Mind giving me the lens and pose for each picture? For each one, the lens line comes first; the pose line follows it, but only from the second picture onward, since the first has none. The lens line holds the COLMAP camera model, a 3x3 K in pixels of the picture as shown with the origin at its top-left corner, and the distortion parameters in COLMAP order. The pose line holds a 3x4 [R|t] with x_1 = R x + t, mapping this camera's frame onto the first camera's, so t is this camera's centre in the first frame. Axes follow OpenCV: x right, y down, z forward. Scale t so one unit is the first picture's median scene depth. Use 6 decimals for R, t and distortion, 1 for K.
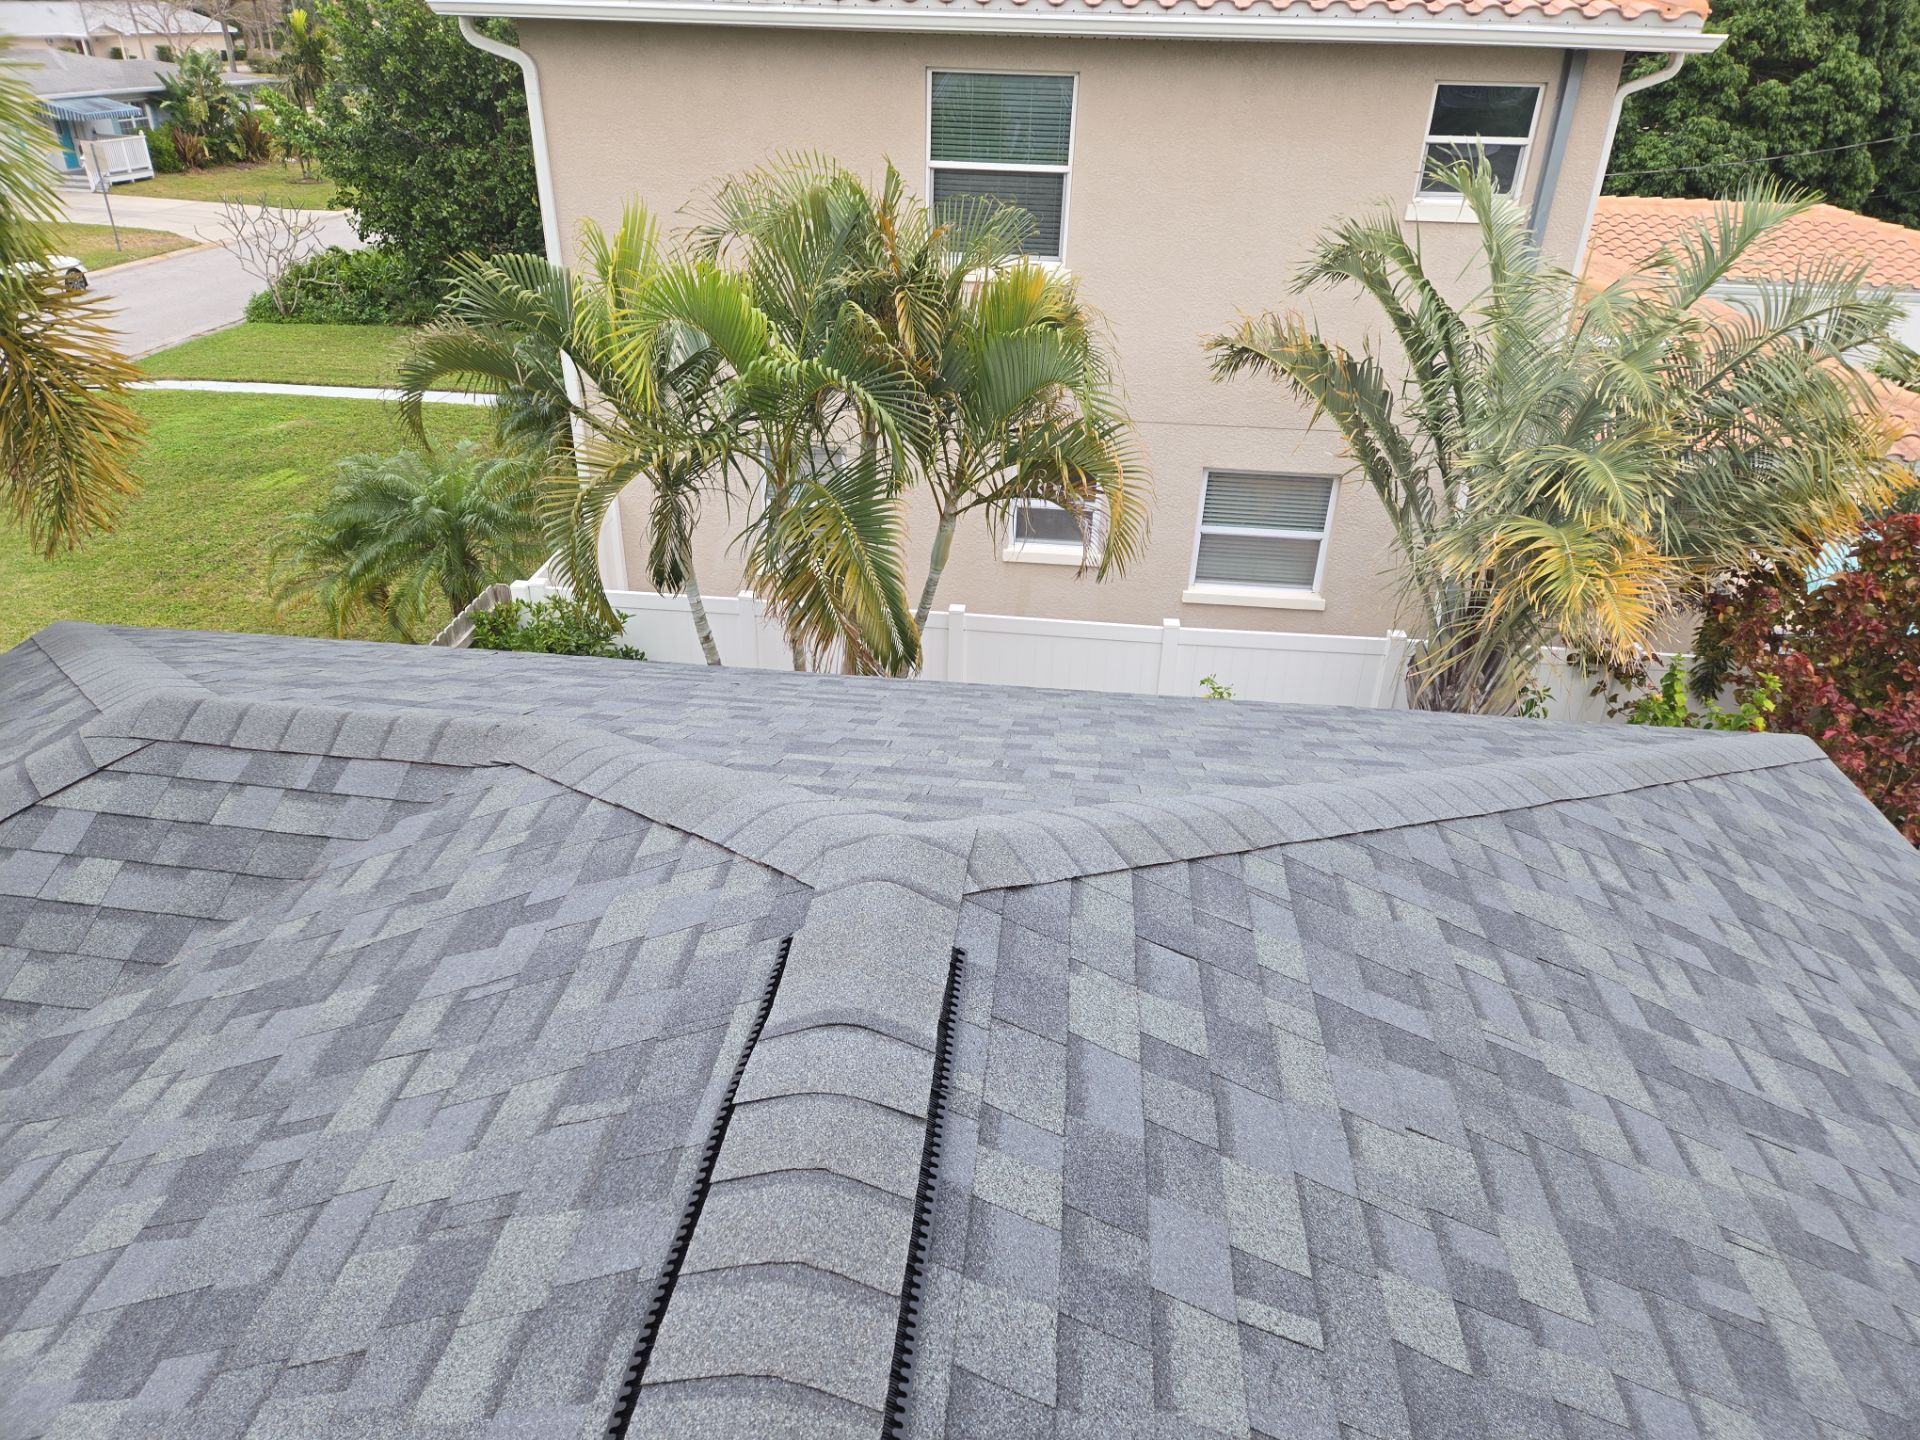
lens RADIAL K [[1283.7, 0, 958.8], [0, 1283.7, 701.6], [0, 0, 1]] dist [0.082179, -0.064279]
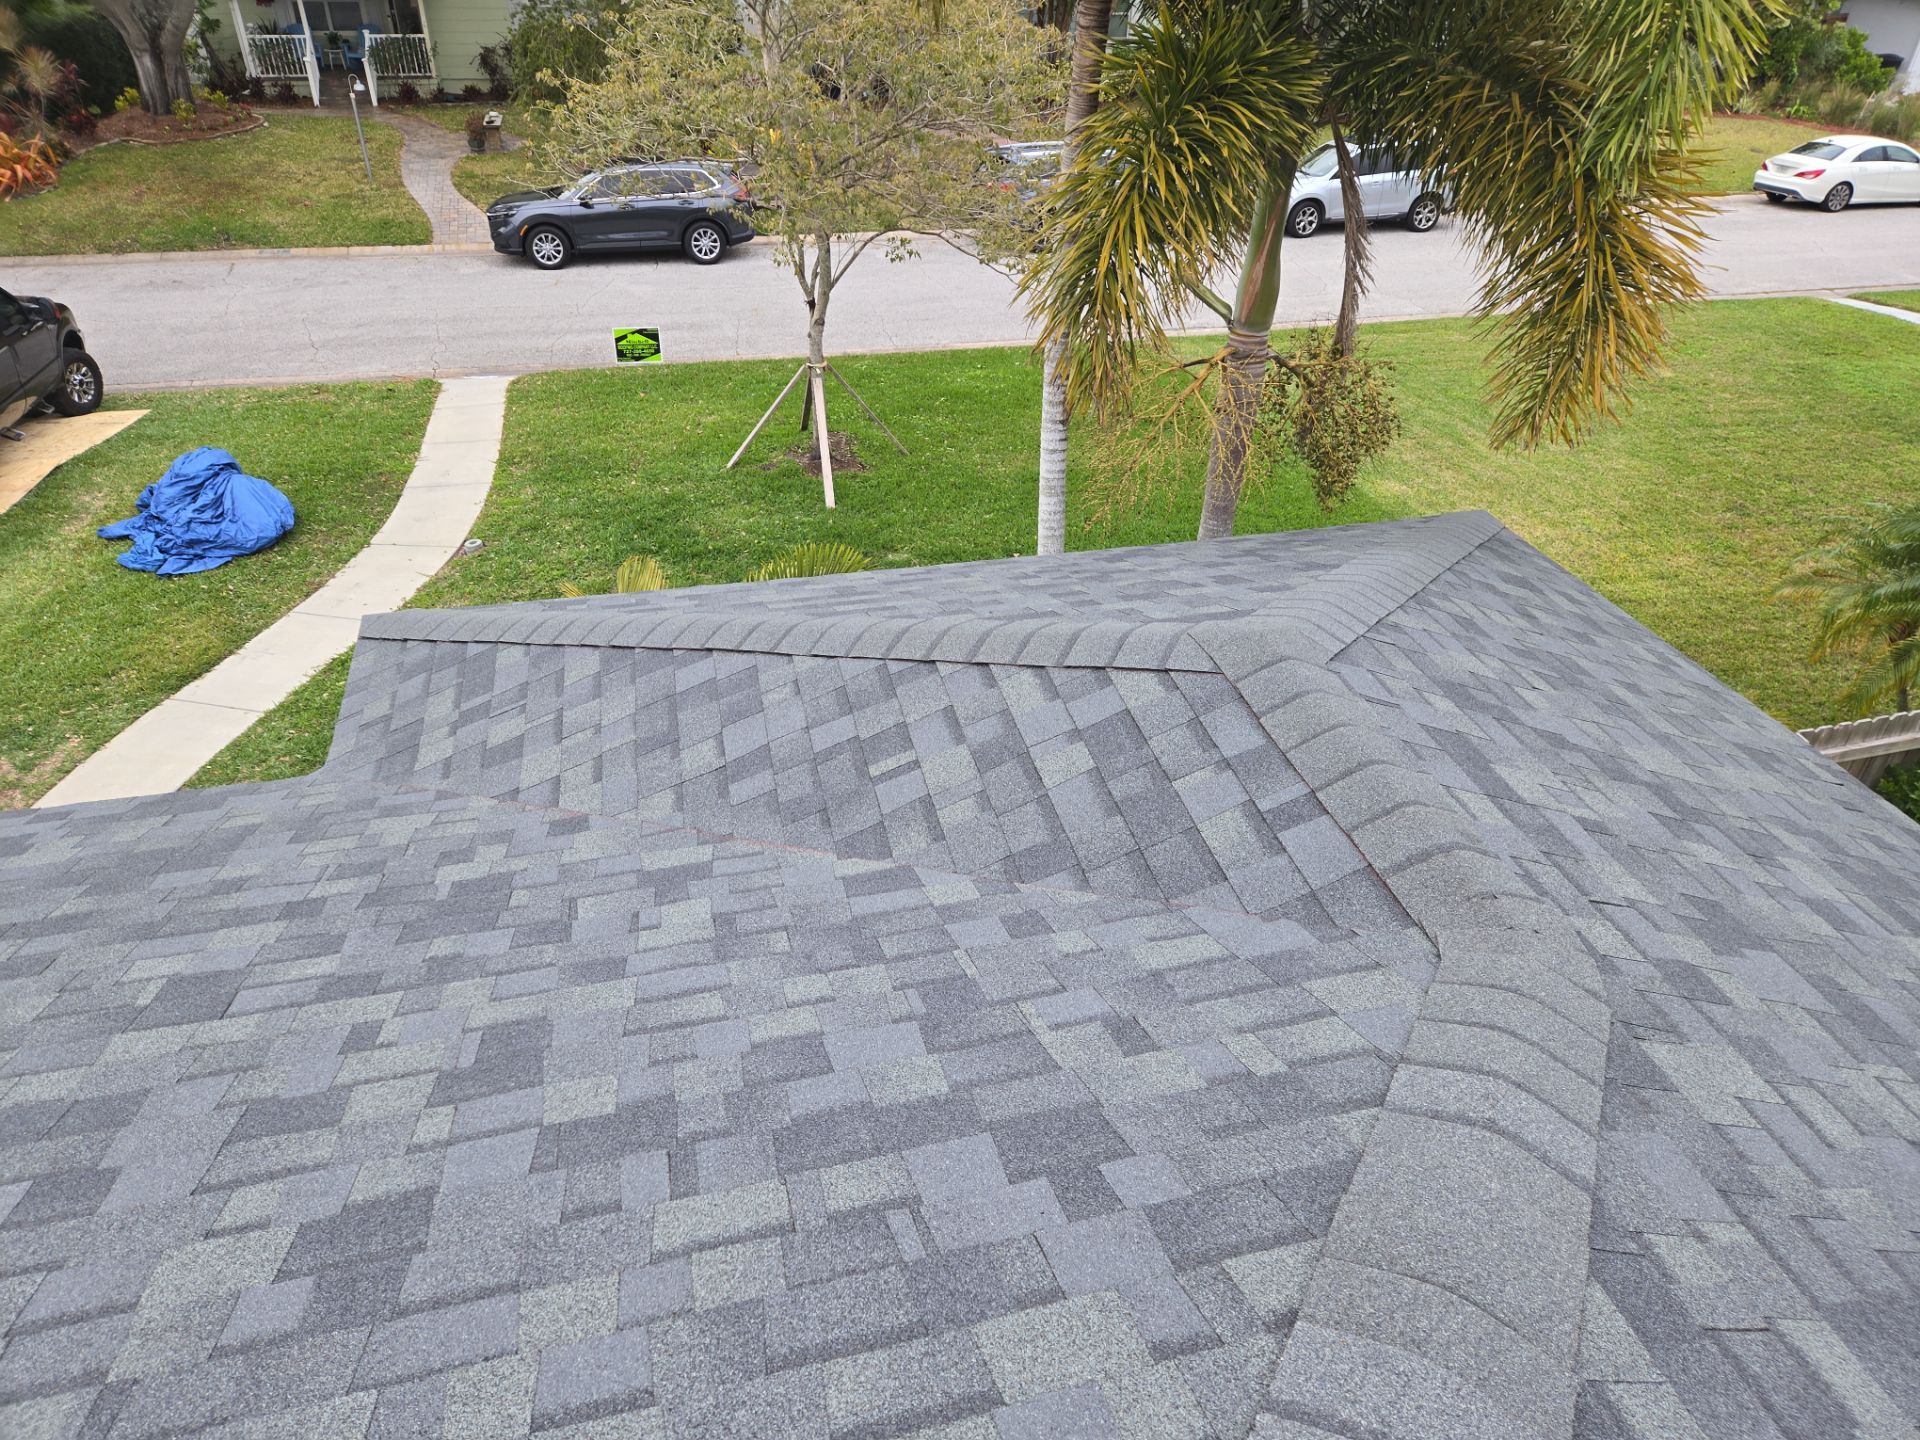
lens RADIAL K [[1283.7, 0, 969.5], [0, 1283.7, 721.3], [0, 0, 1]] dist [0.082179, -0.064279]
pose [[0.350922, 0.518745, -0.779588, 0.022225], [-0.456686, 0.821621, 0.341142, -0.143504], [0.817491, 0.236312, 0.525228, 0.361935]]
